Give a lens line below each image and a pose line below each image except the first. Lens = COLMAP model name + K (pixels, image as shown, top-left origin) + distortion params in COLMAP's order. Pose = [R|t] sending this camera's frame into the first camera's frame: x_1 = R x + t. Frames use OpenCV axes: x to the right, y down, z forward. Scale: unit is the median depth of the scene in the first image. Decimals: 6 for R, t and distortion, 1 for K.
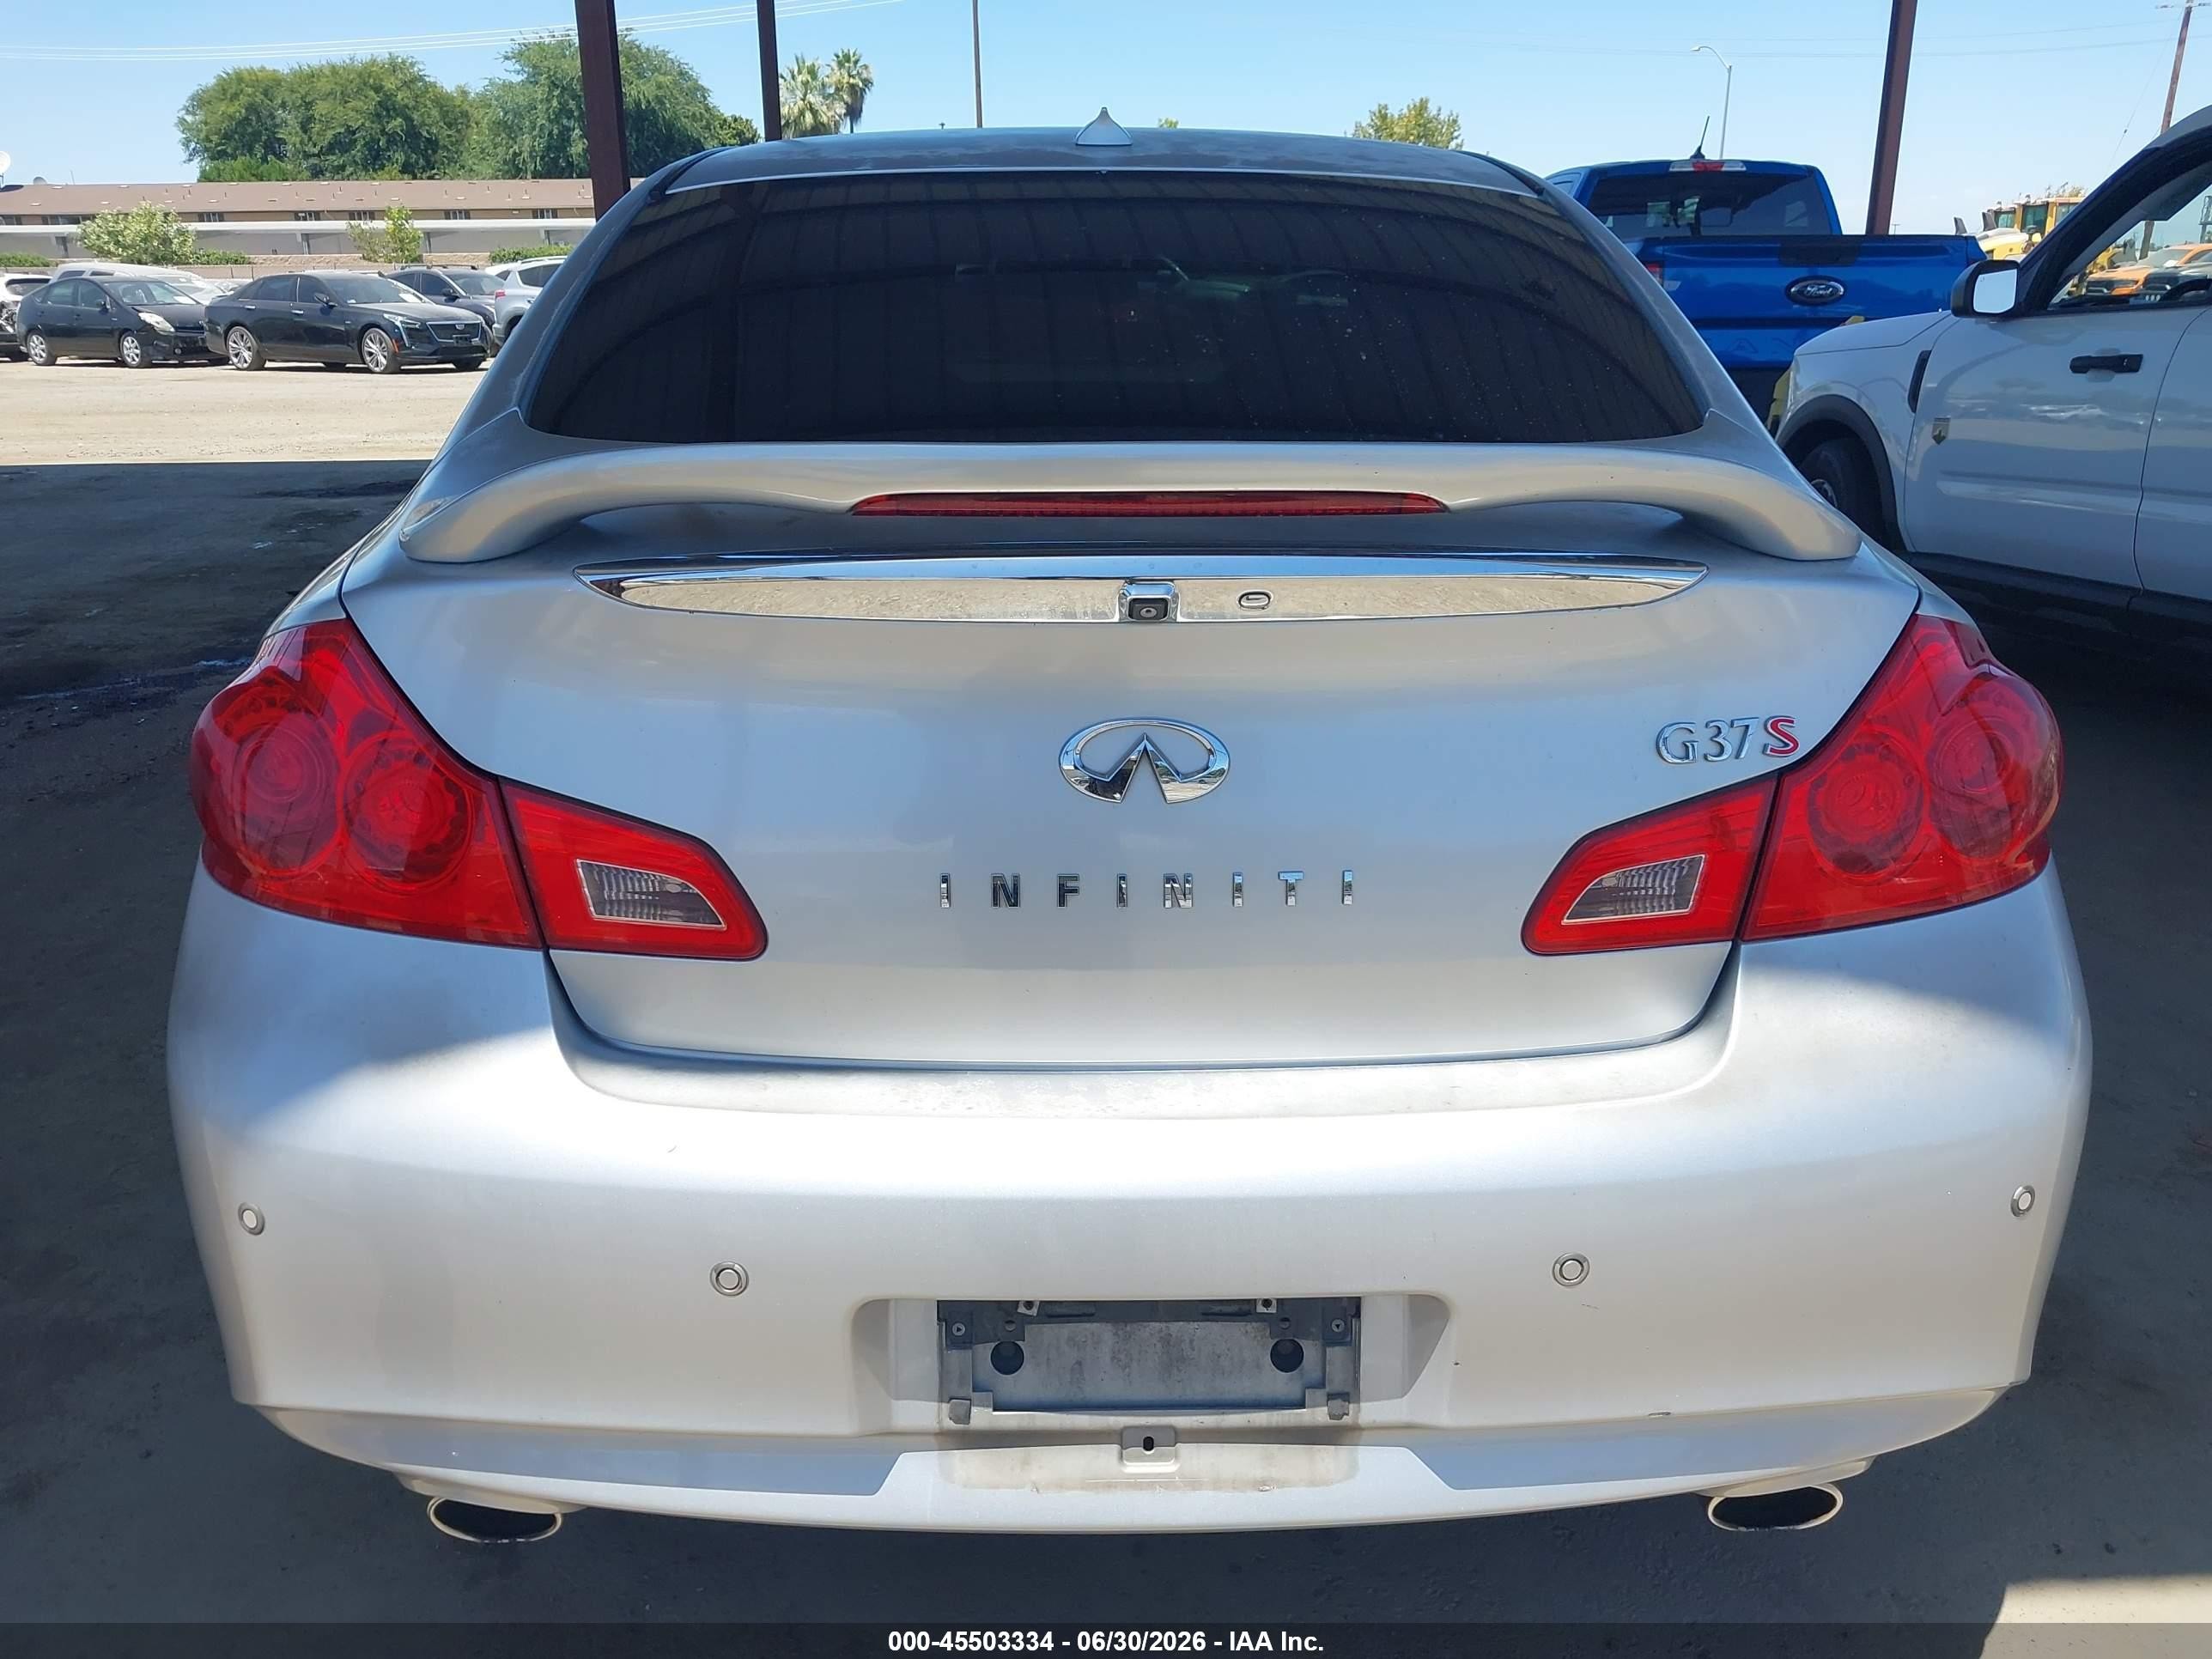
lens RADIAL K [[1741.9, 0, 1106.0], [0, 1741.9, 829.5], [0, 0, 1]] dist [0.067520, -0.090530]
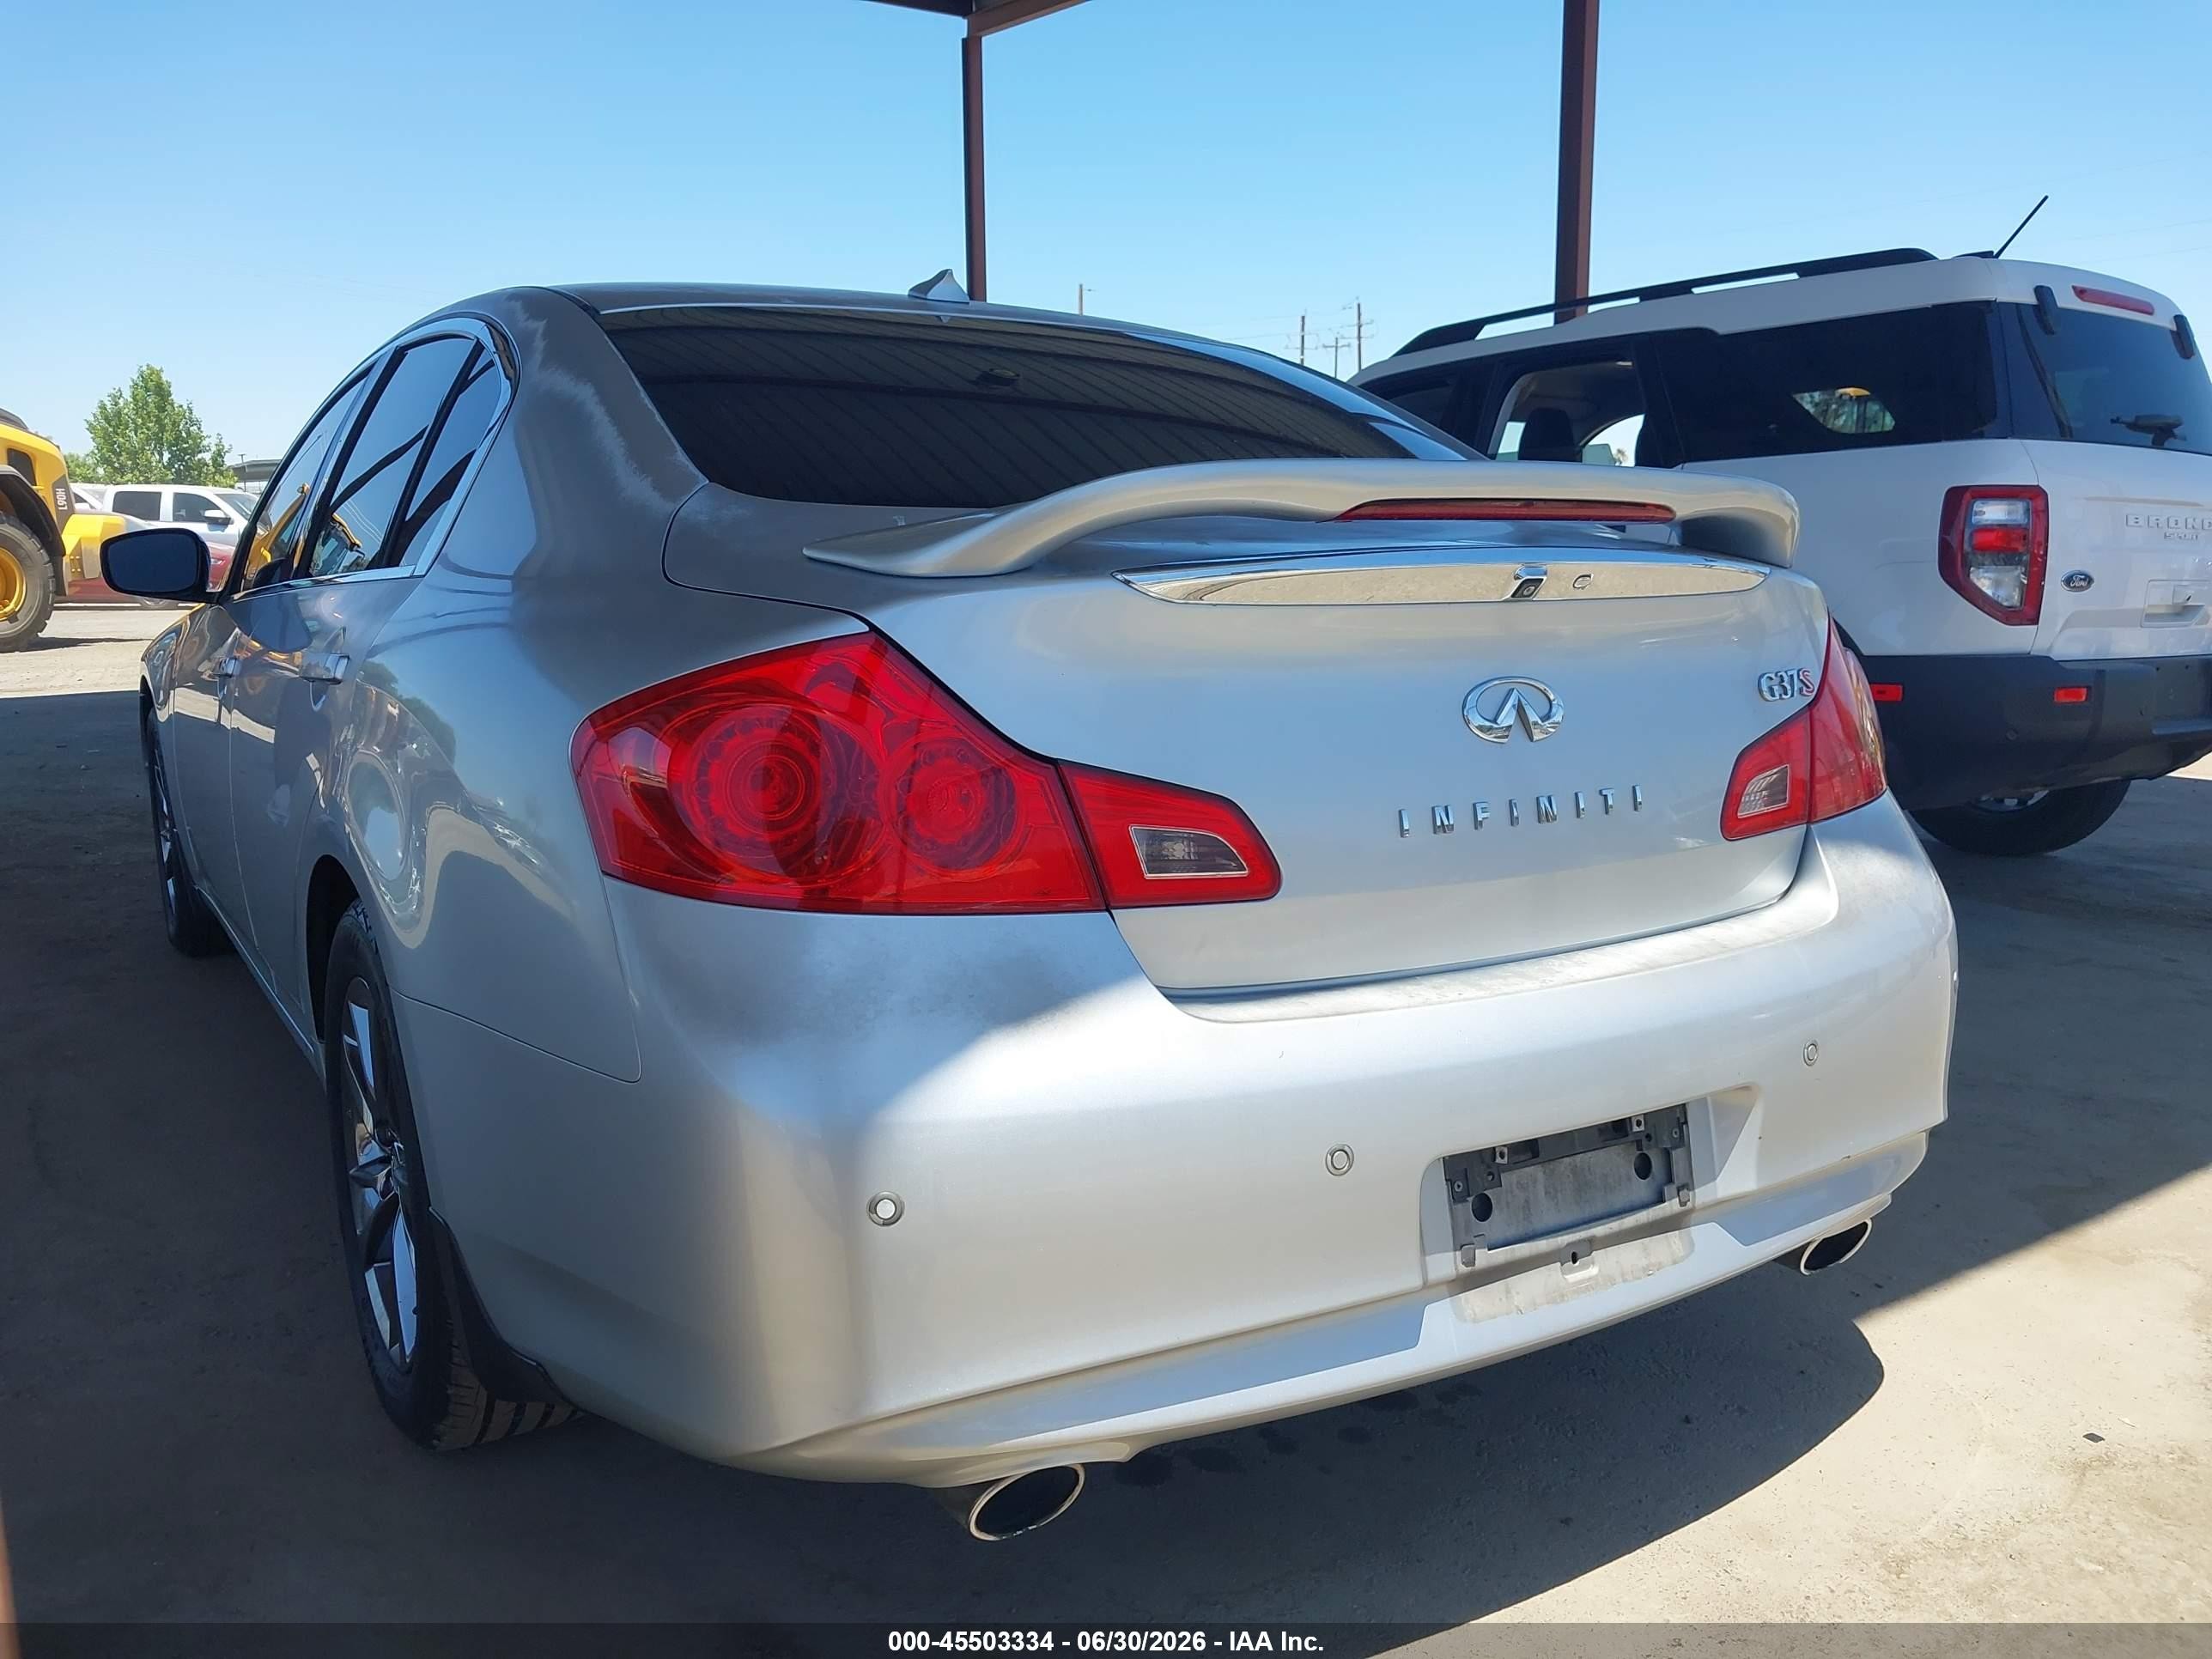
lens RADIAL K [[1741.9, 0, 1106.0], [0, 1741.9, 829.5], [0, 0, 1]] dist [0.067520, -0.090530]
pose [[0.858293, -0.079518, 0.506961, -0.875456], [0.148669, 0.984084, -0.097344, 0.124534], [-0.491152, 0.158919, 0.856455, 0.051081]]
